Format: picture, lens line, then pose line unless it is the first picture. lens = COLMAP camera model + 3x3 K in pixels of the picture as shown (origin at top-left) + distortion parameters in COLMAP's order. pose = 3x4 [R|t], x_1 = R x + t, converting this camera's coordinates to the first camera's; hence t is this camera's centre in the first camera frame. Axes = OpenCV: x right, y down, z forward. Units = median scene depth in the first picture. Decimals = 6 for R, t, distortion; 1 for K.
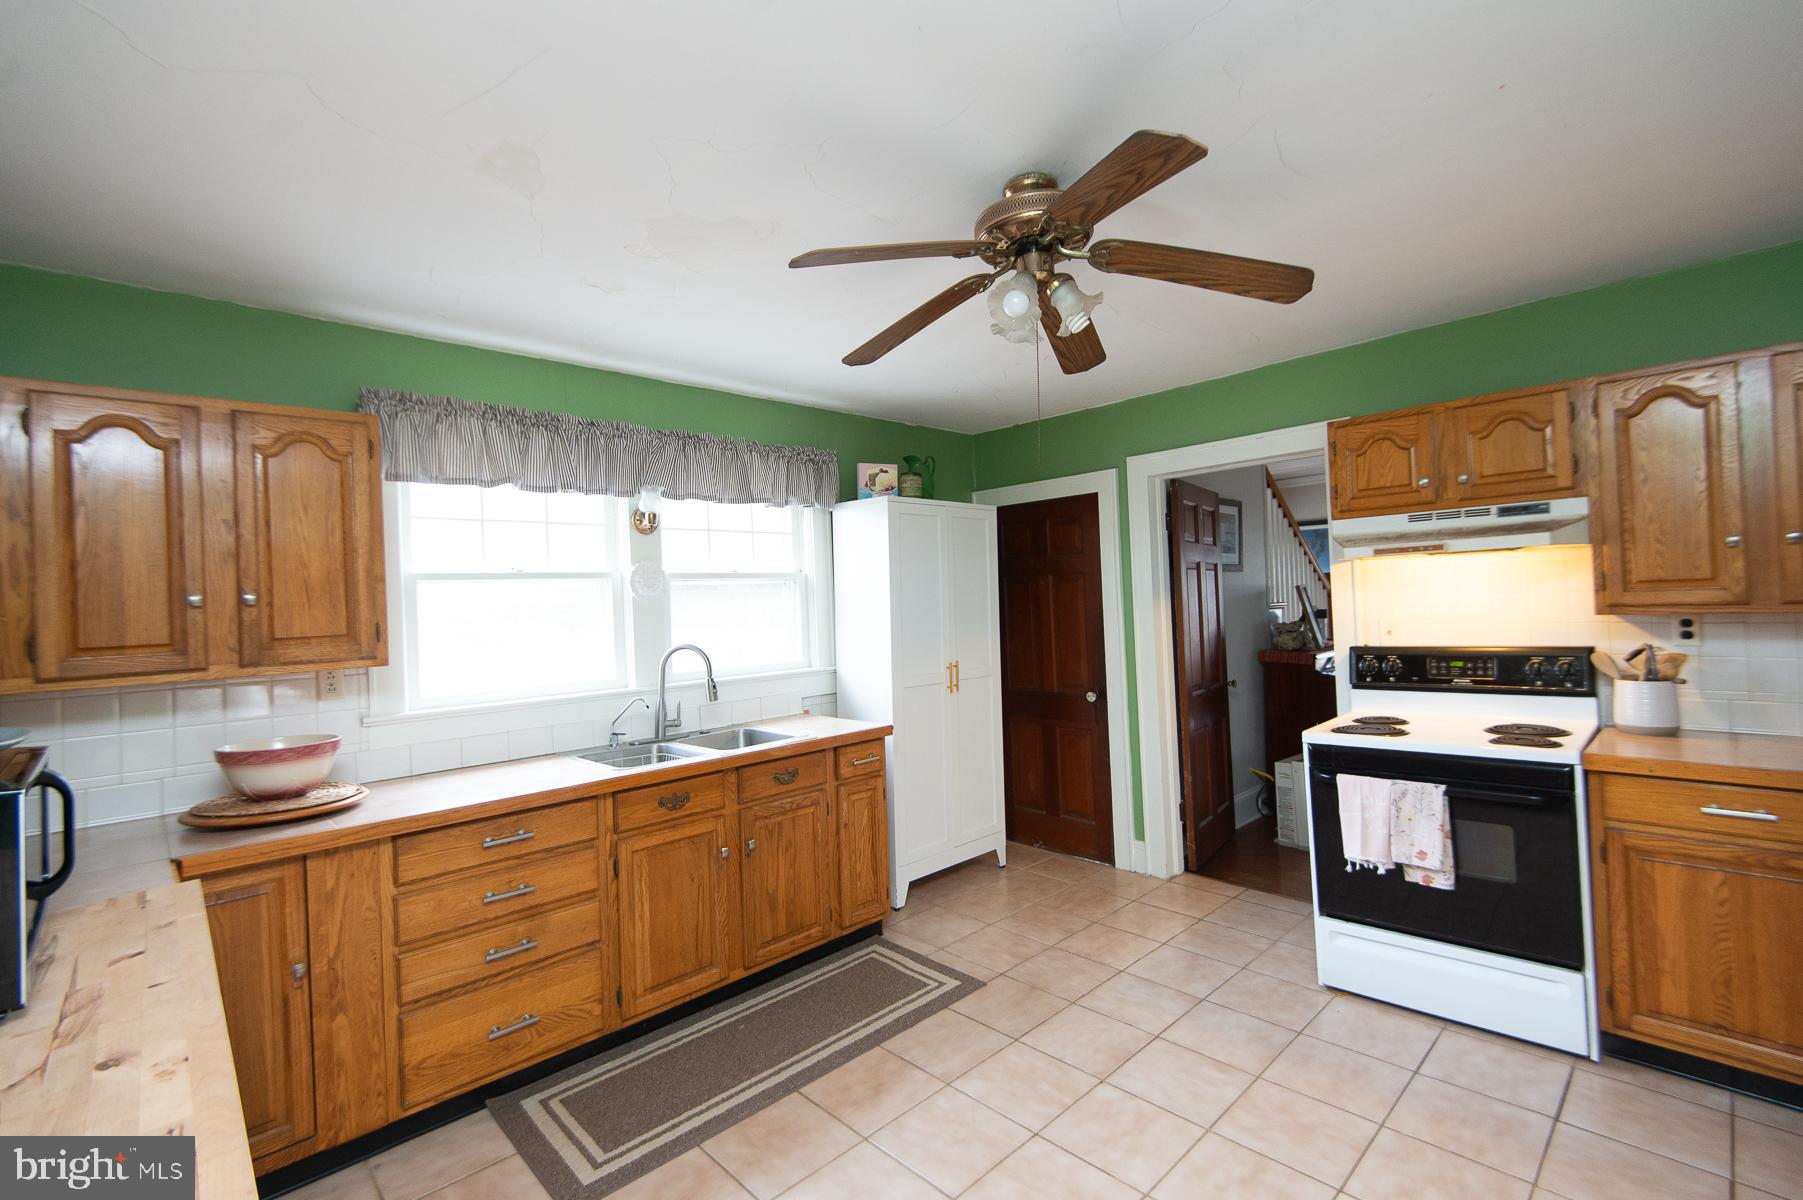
lens RADIAL K [[791.2, 0, 907.2], [0, 791.2, 596.6], [0, 0, 1]] dist [0.004764, -0.000436]
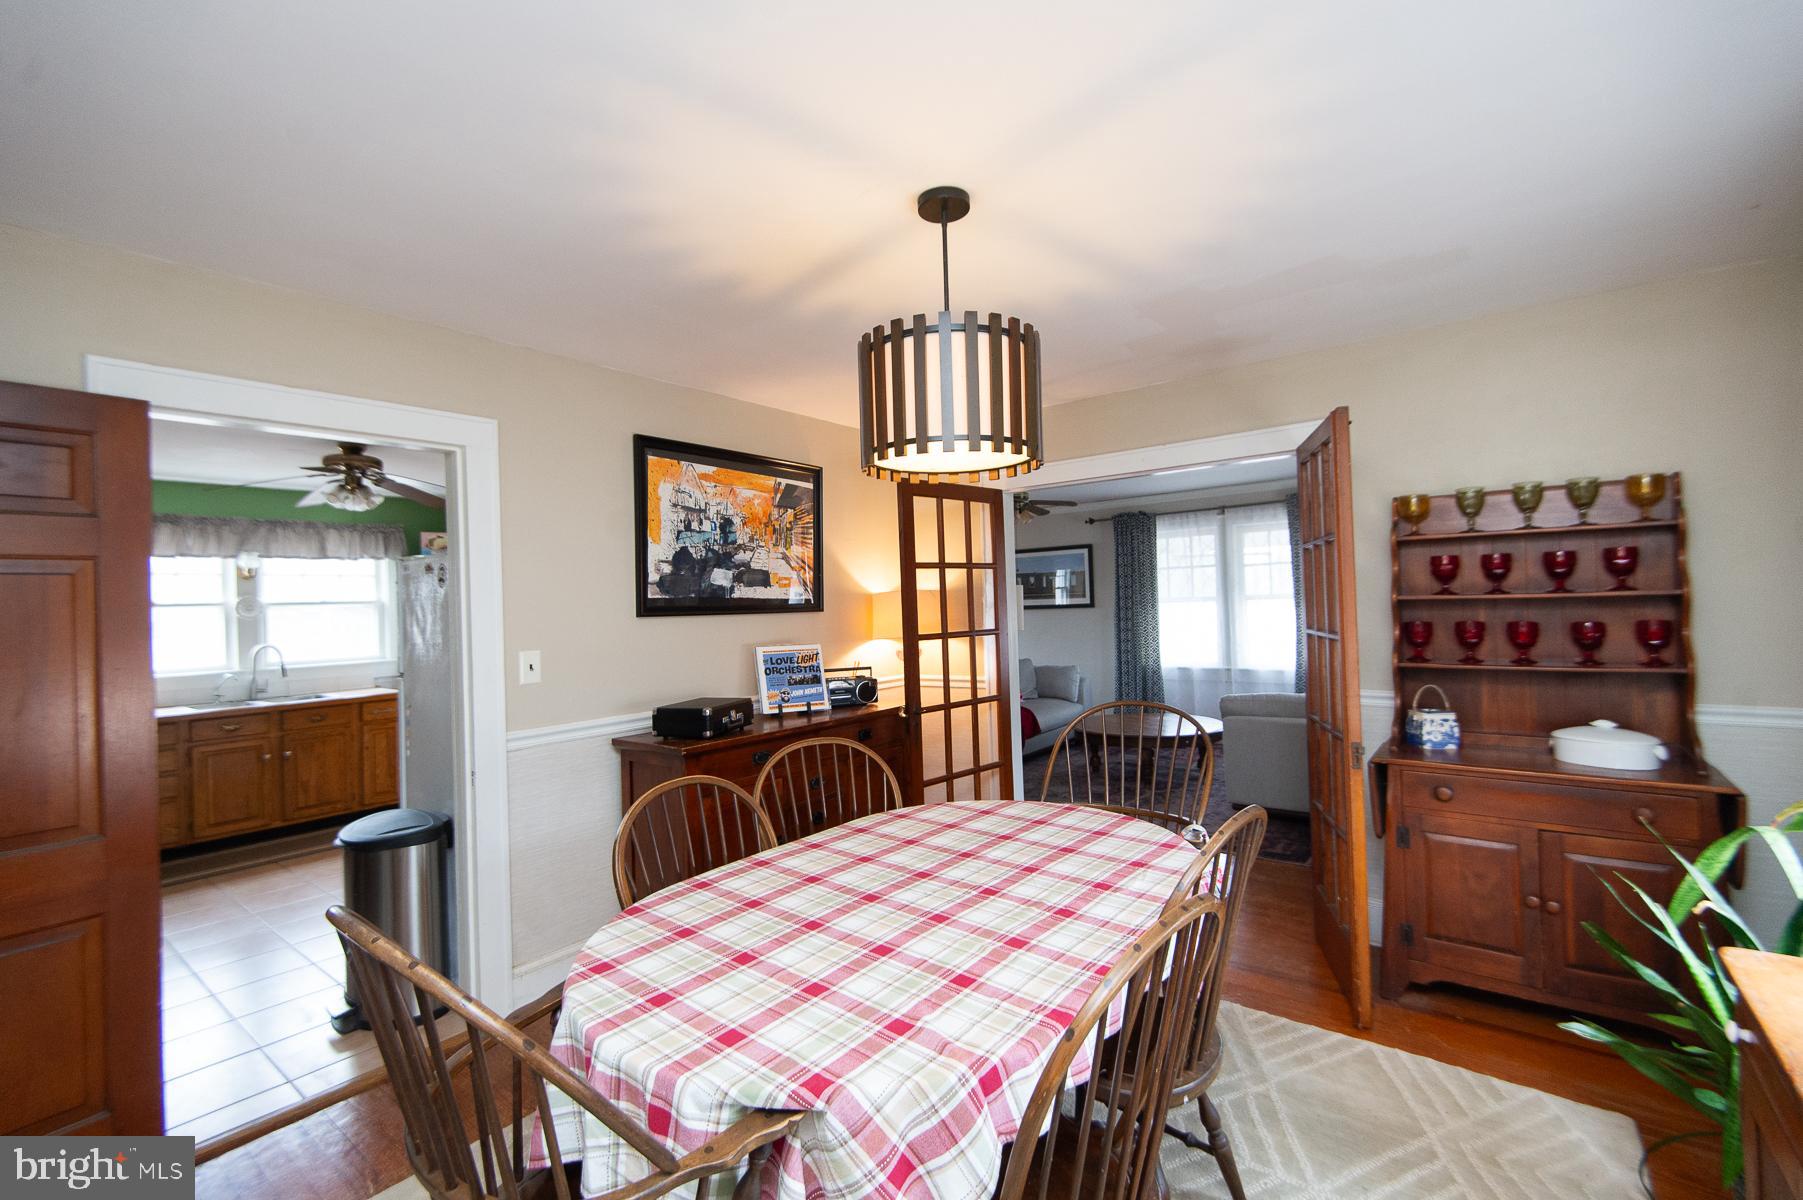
lens RADIAL K [[791.2, 0, 894.1], [0, 791.2, 601.1], [0, 0, 1]] dist [0.004764, -0.000436]
pose [[0.990362, 0.006776, 0.138336, 0.836535], [-0.006601, 0.999977, -0.001722, -0.040877], [-0.138345, 0.000792, 0.990384, -0.905881]]
